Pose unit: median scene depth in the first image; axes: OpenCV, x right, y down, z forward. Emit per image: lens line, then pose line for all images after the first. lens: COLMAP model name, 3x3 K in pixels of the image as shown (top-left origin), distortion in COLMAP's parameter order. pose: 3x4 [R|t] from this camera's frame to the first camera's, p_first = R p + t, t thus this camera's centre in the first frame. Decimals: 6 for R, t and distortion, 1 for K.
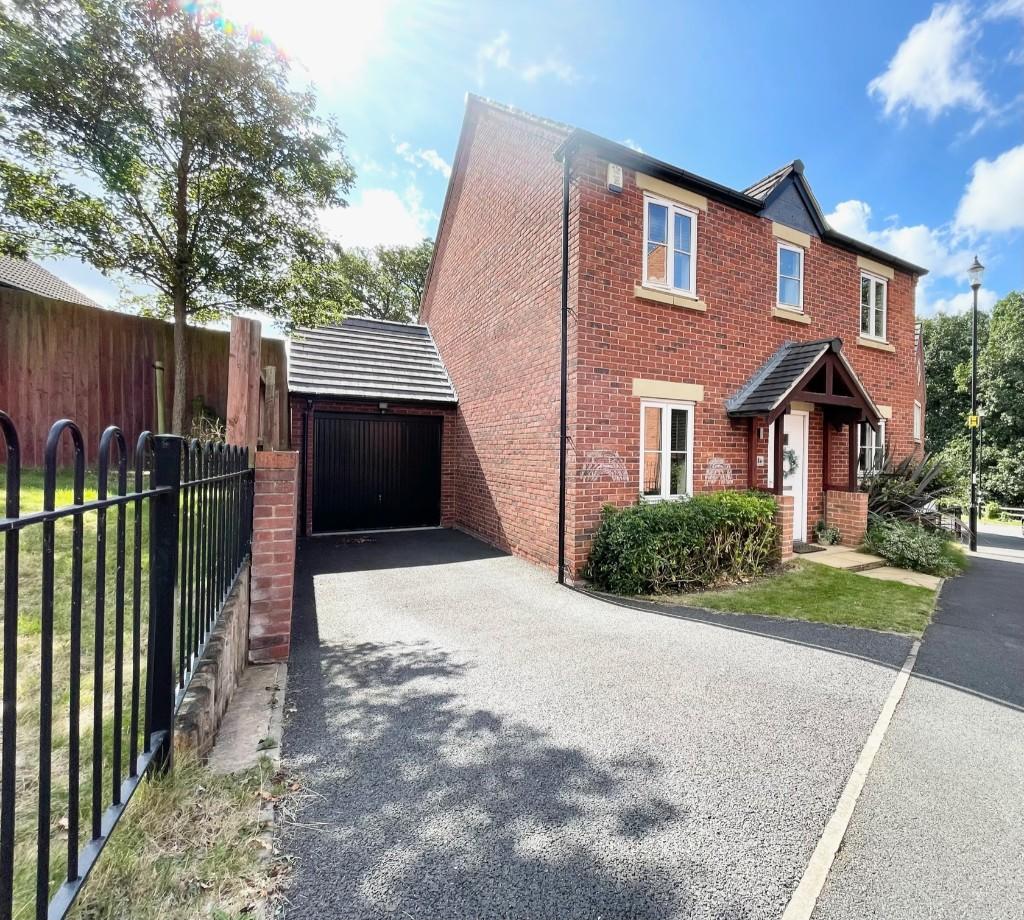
lens RADIAL K [[455.8, 0, 554.8], [0, 455.8, 446.5], [0, 0, 1]] dist [-0.001458, -0.000845]
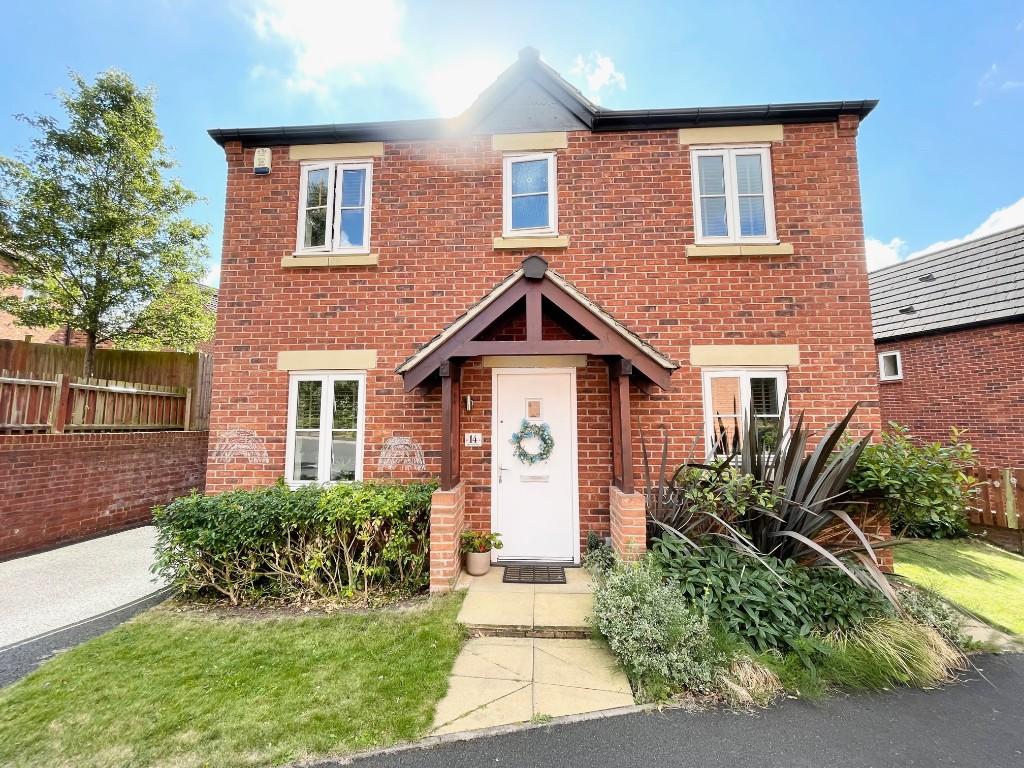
lens RADIAL K [[413.7, 0, 520.5], [0, 413.7, 382.6], [0, 0, 1]] dist [-0.004268, 0.000675]
pose [[0.853738, -0.078999, -0.514675, 0.916839], [0.020518, 0.992760, -0.118347, 0.021161], [0.520298, 0.090477, 0.849178, 0.485040]]
